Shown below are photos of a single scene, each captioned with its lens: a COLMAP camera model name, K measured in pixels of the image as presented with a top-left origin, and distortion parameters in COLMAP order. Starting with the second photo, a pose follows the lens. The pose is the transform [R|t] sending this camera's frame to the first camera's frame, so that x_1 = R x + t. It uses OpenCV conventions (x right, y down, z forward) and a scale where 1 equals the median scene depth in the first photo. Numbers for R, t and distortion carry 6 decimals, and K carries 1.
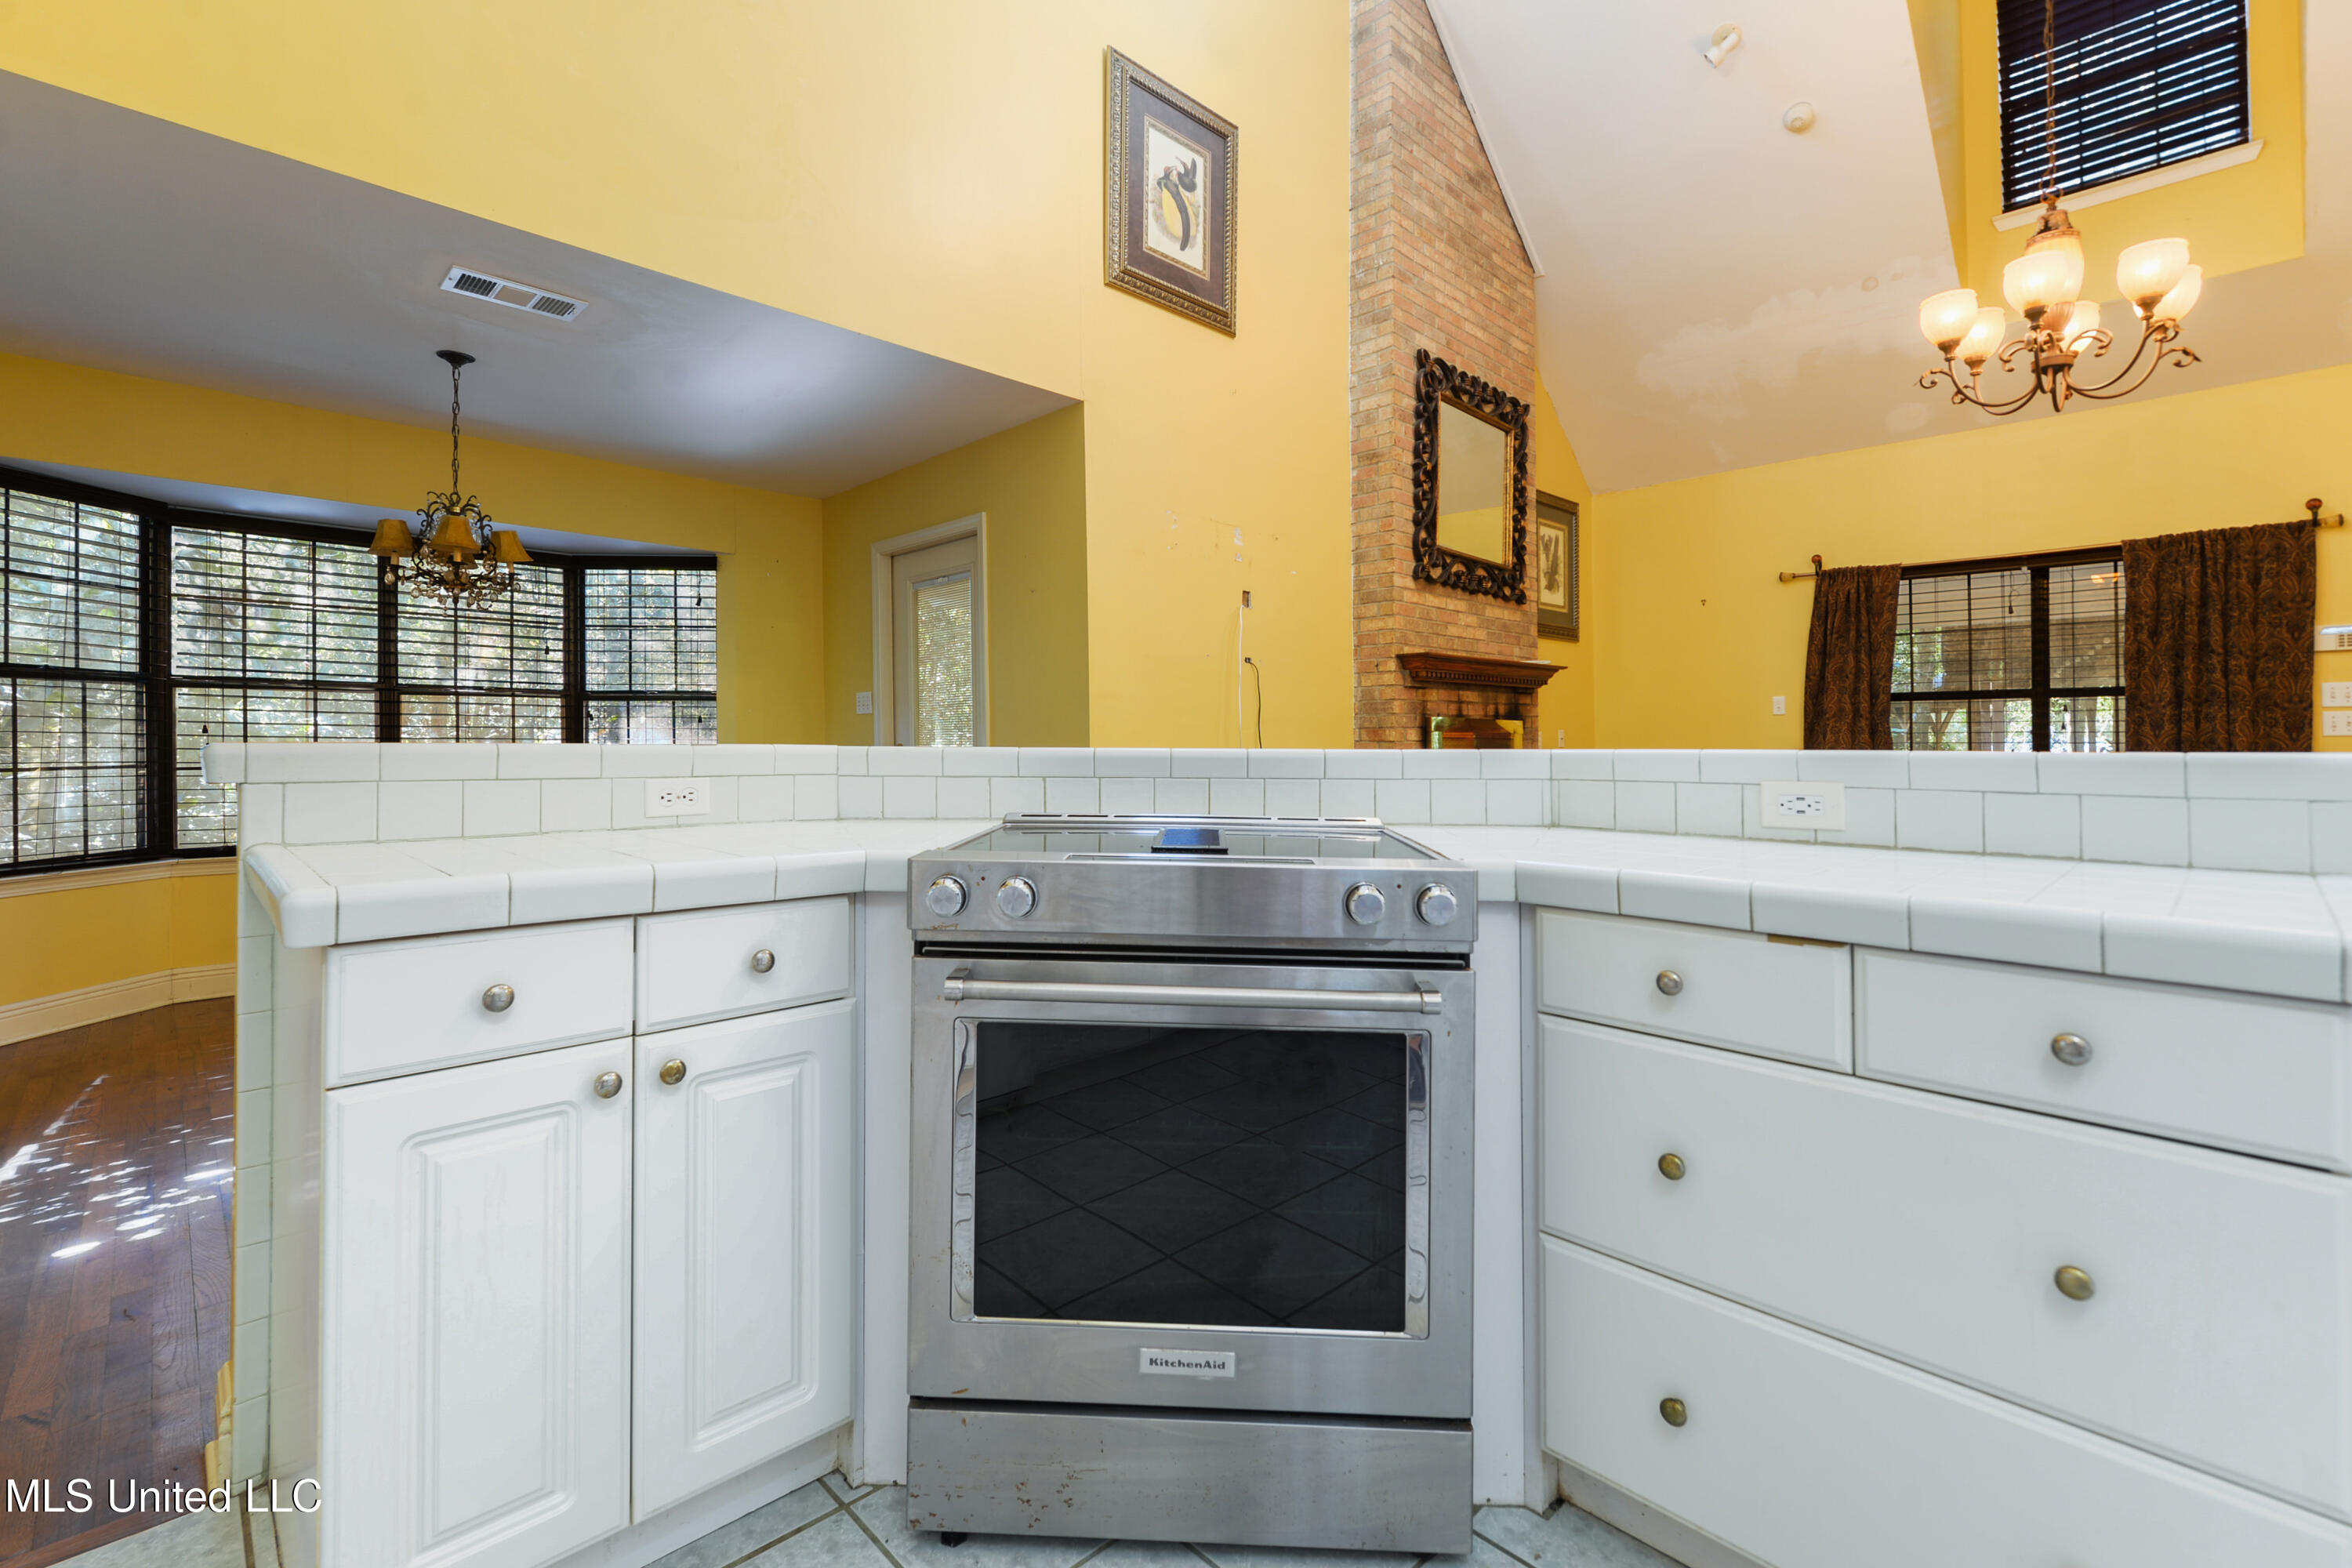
lens RADIAL K [[1005.3, 0, 1147.2], [0, 1005.3, 735.3], [0, 0, 1]] dist [0.007414, -0.002526]
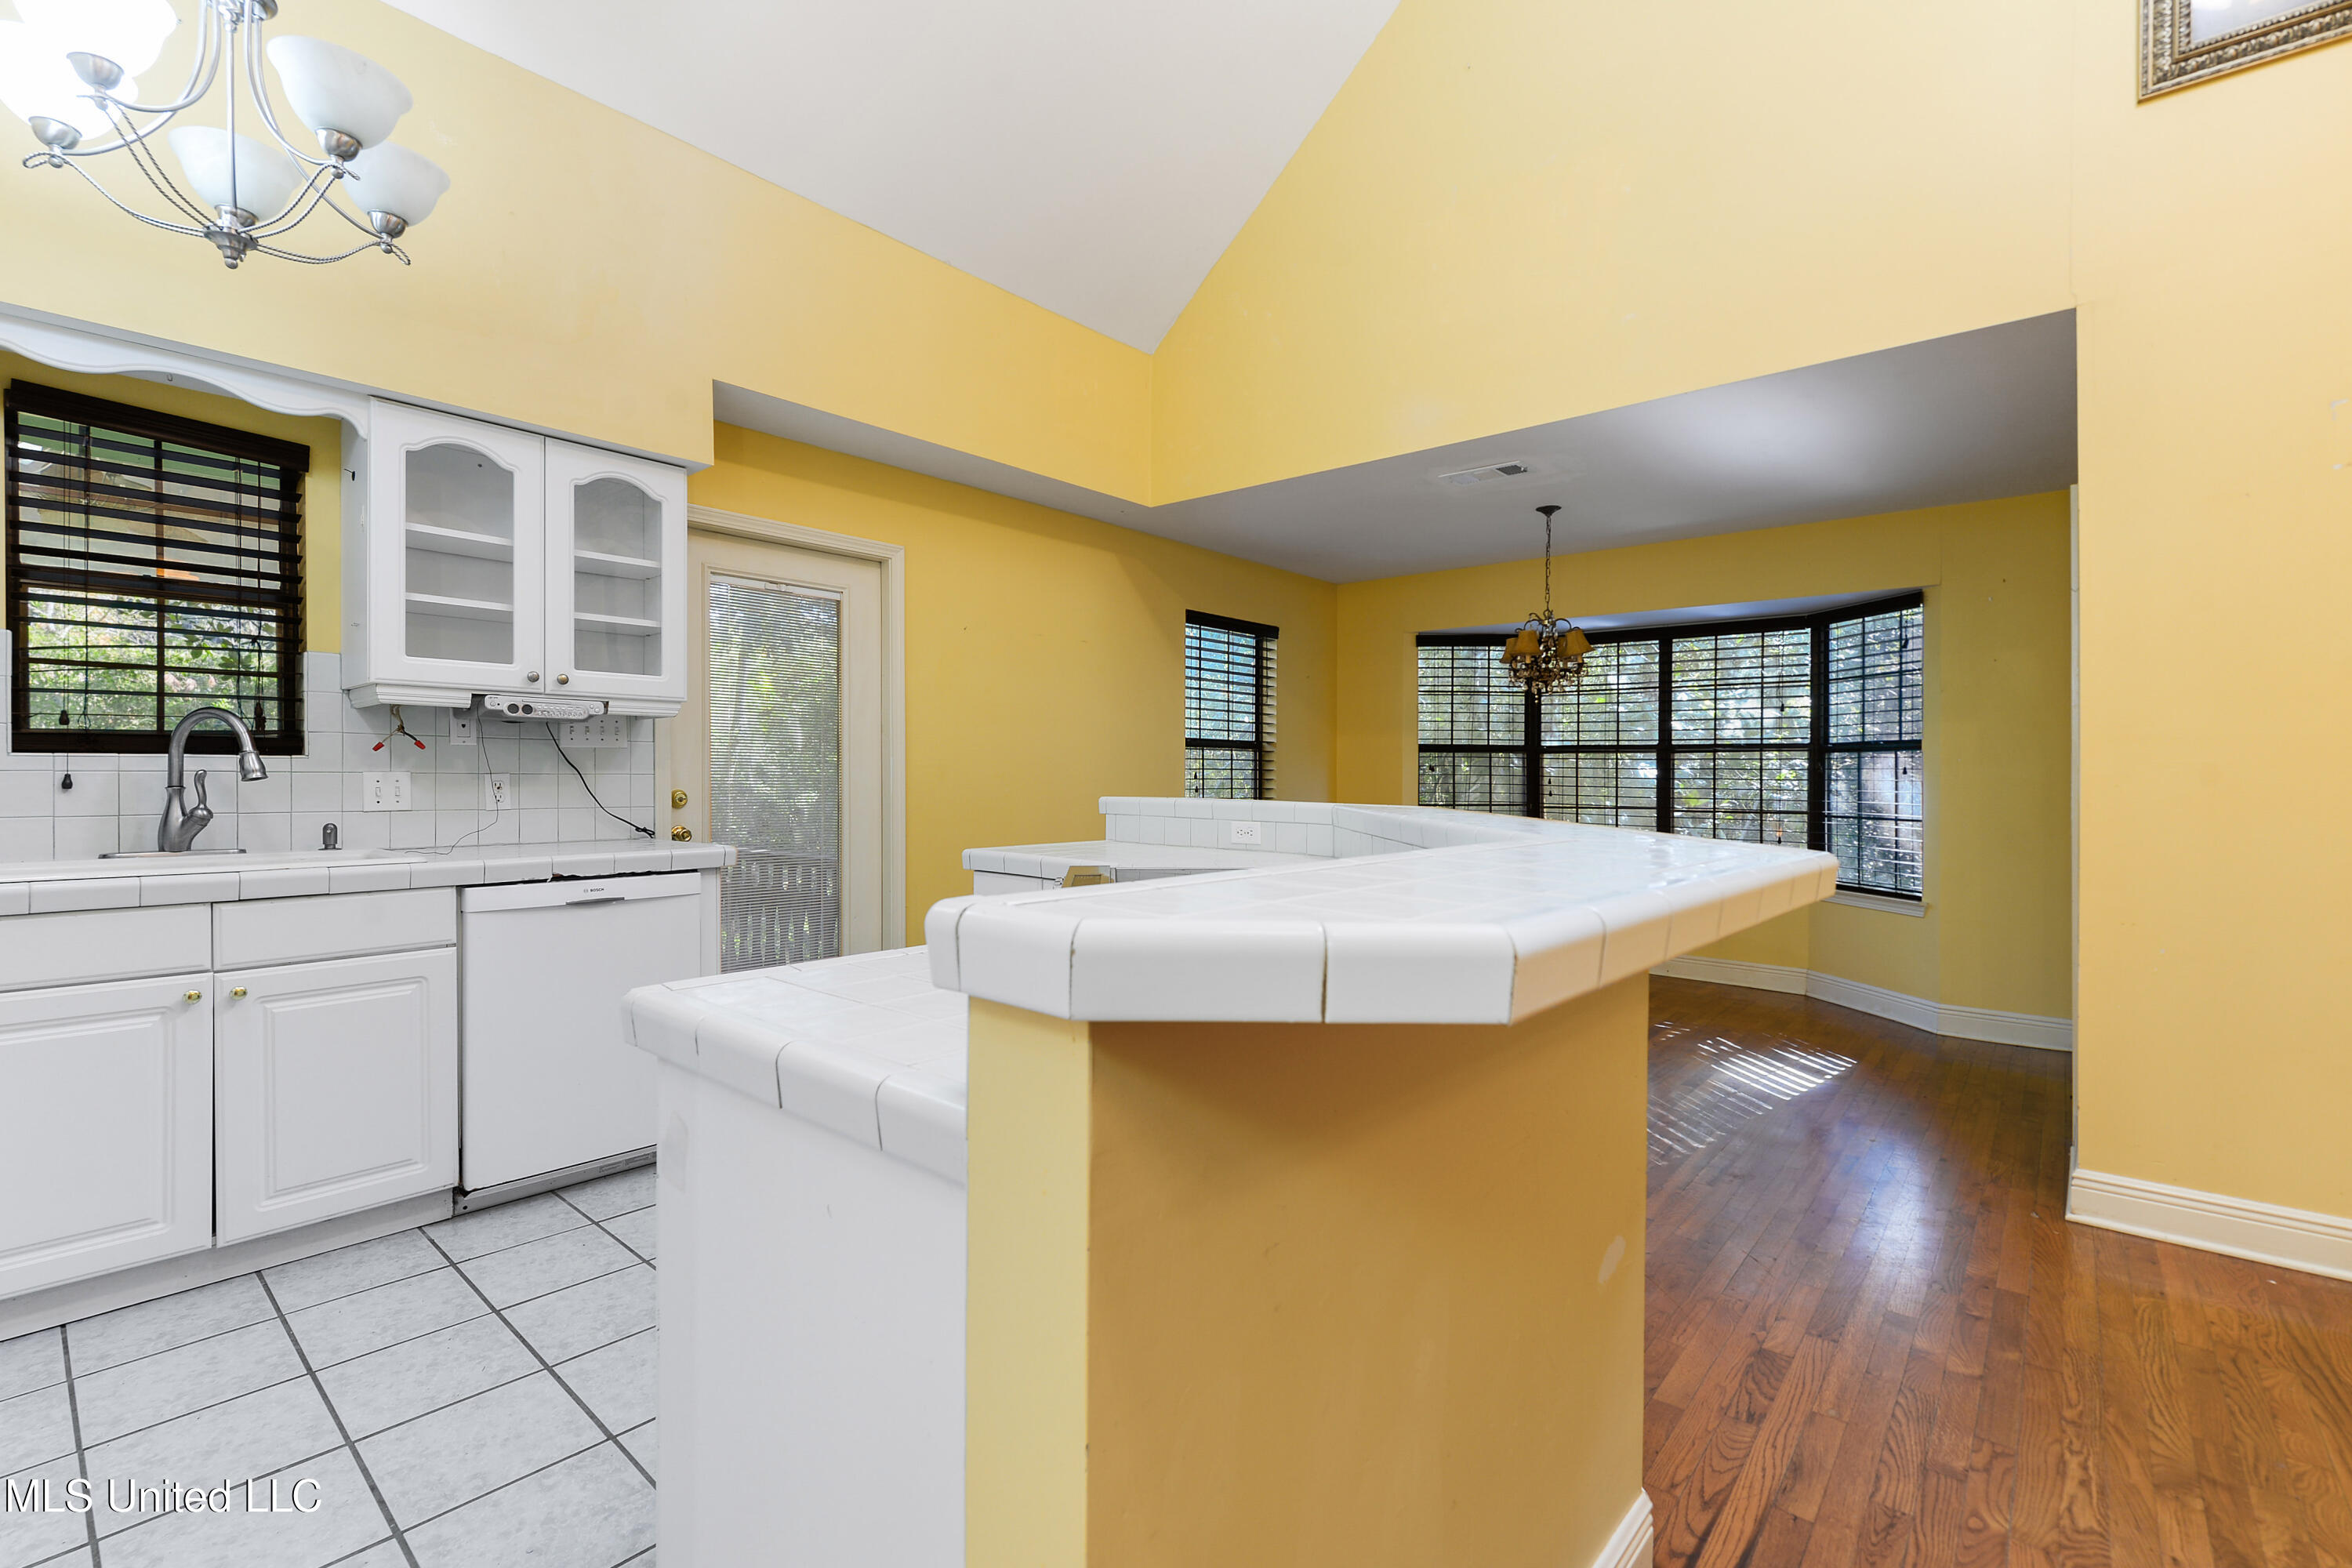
lens RADIAL K [[1037.7, 0, 1162.1], [0, 1037.7, 770.6], [0, 0, 1]] dist [0.007296, -0.001101]
pose [[0.093533, -0.003861, -0.995609, 0.449714], [-0.001588, 0.999991, -0.004027, -0.012955], [0.995615, 0.001958, 0.093526, 0.251254]]
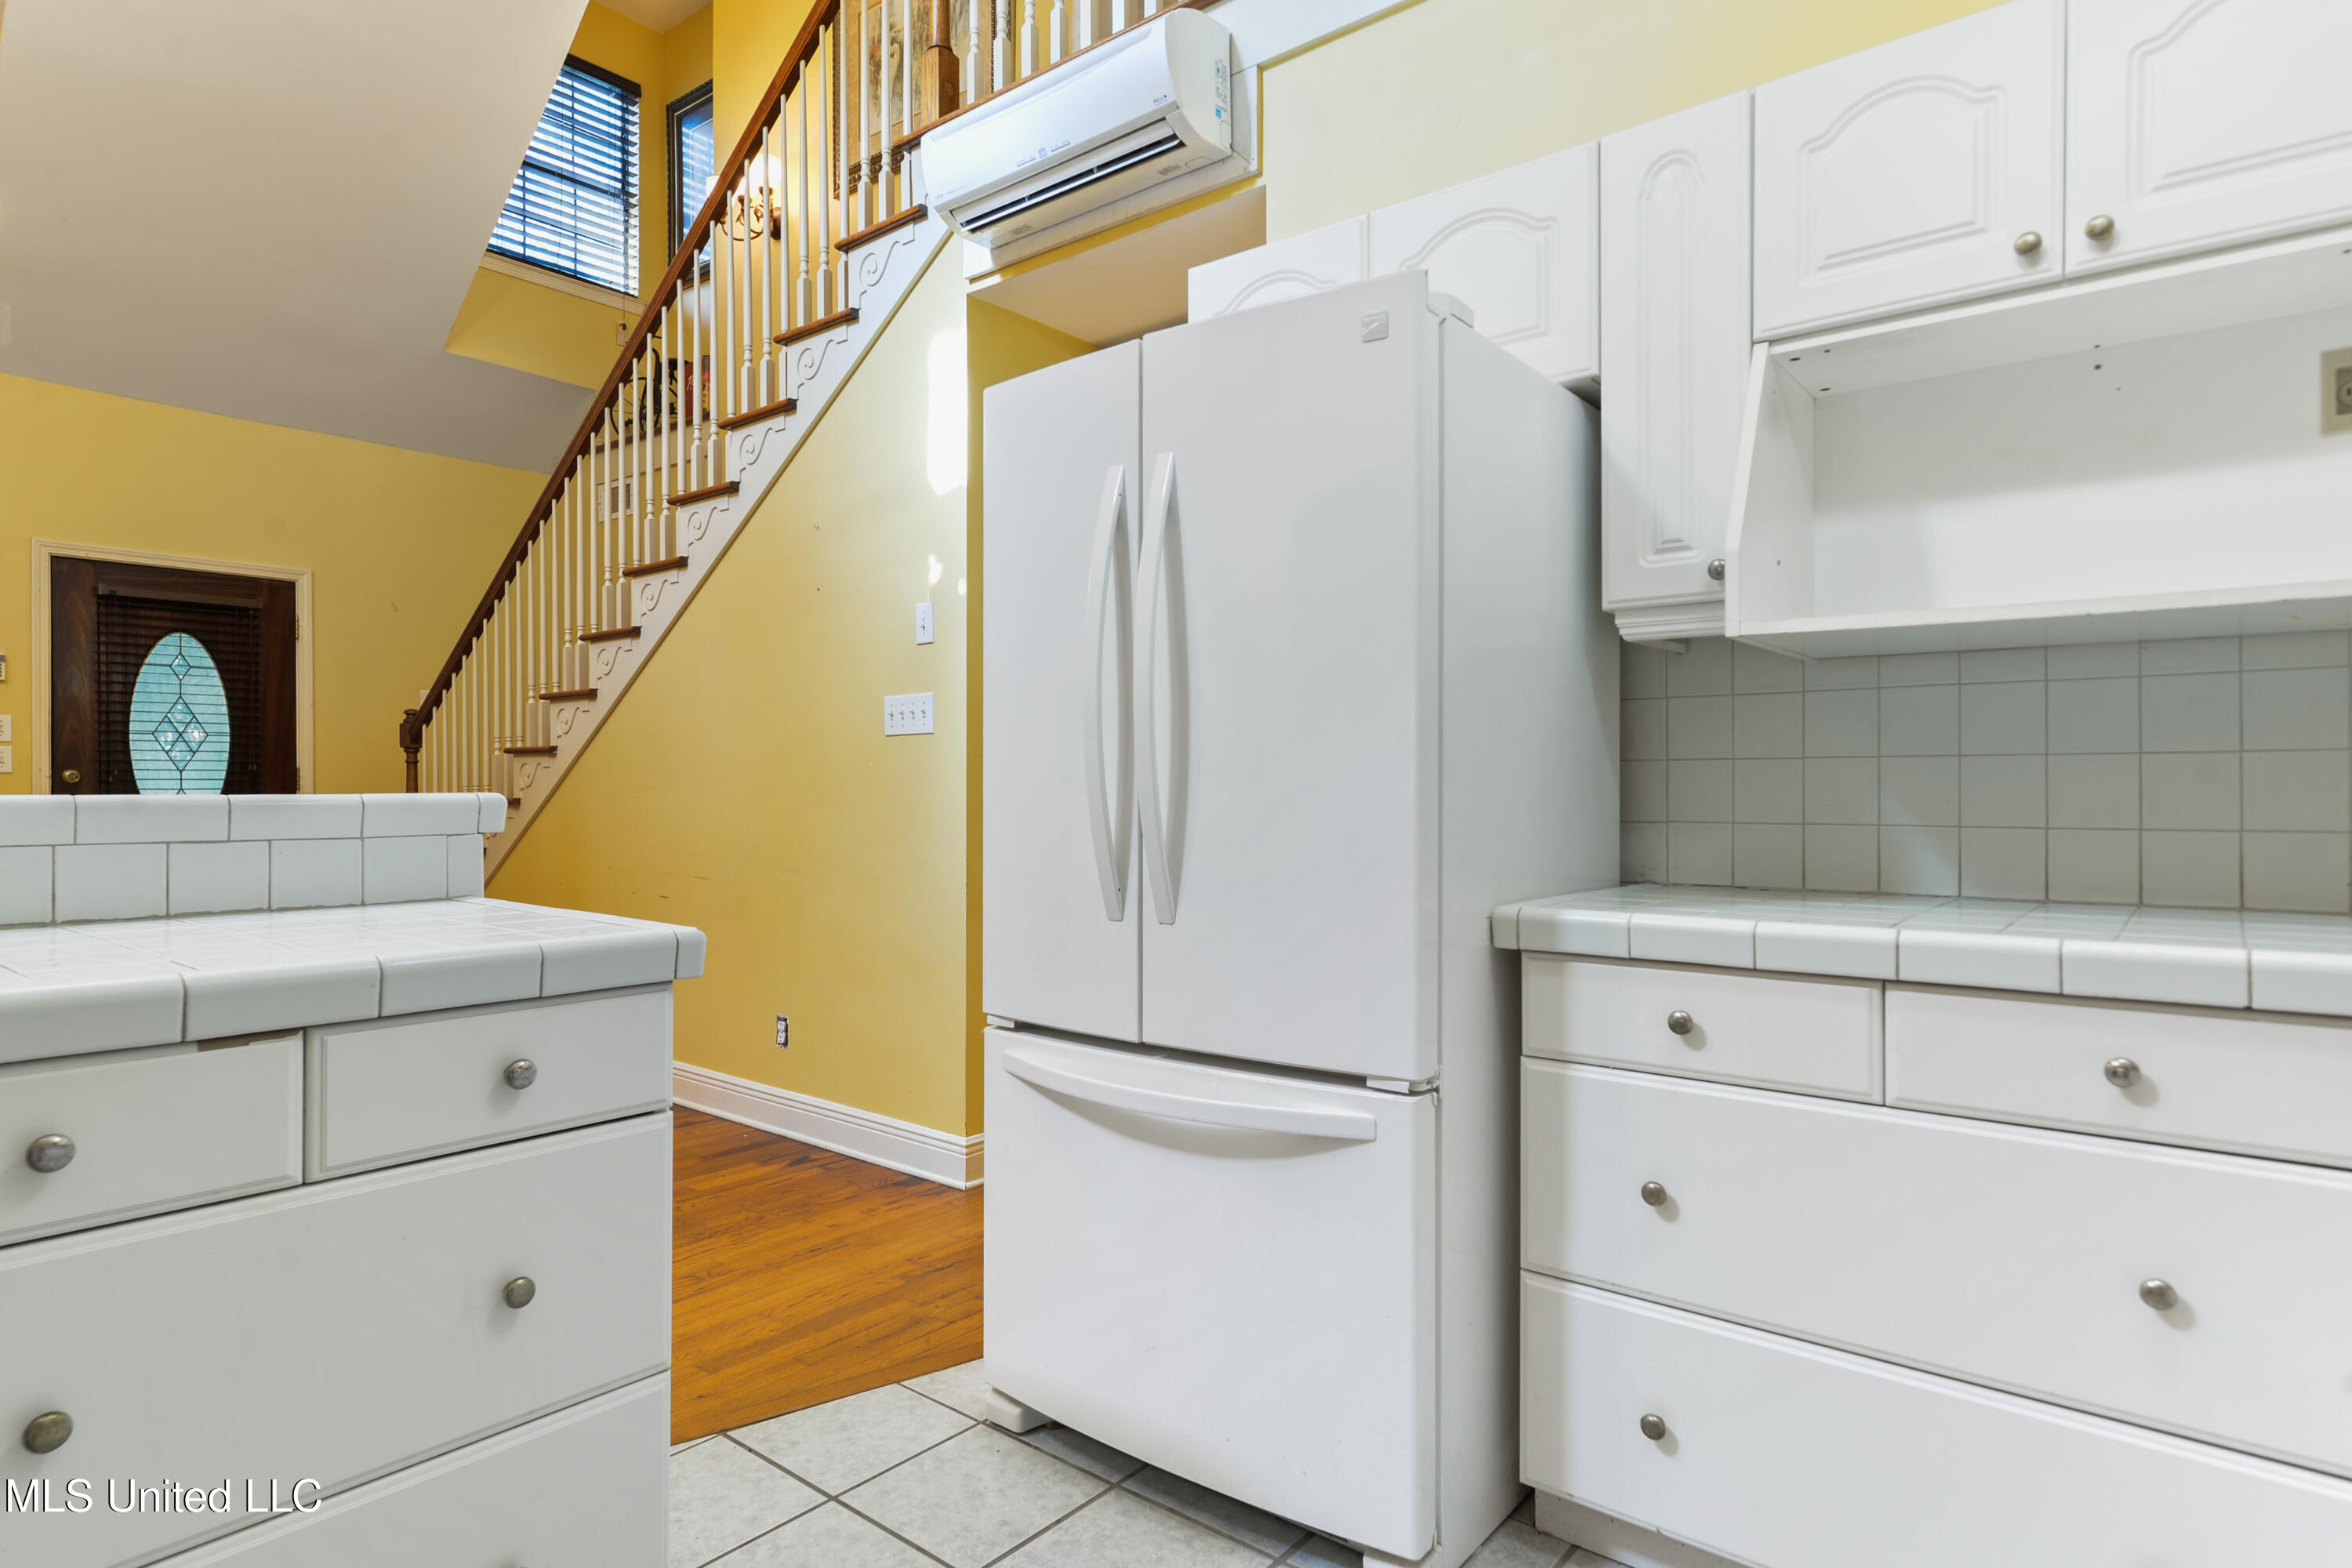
lens RADIAL K [[1278.3, 0, 1180.7], [0, 1278.3, 795.4], [0, 0, 1]] dist [0.004183, 0.000869]
pose [[-0.134960, -0.009135, 0.990809, -0.088465], [-0.008280, 0.999933, 0.008091, 0.000310], [-0.990816, -0.007112, -0.135027, 0.086013]]
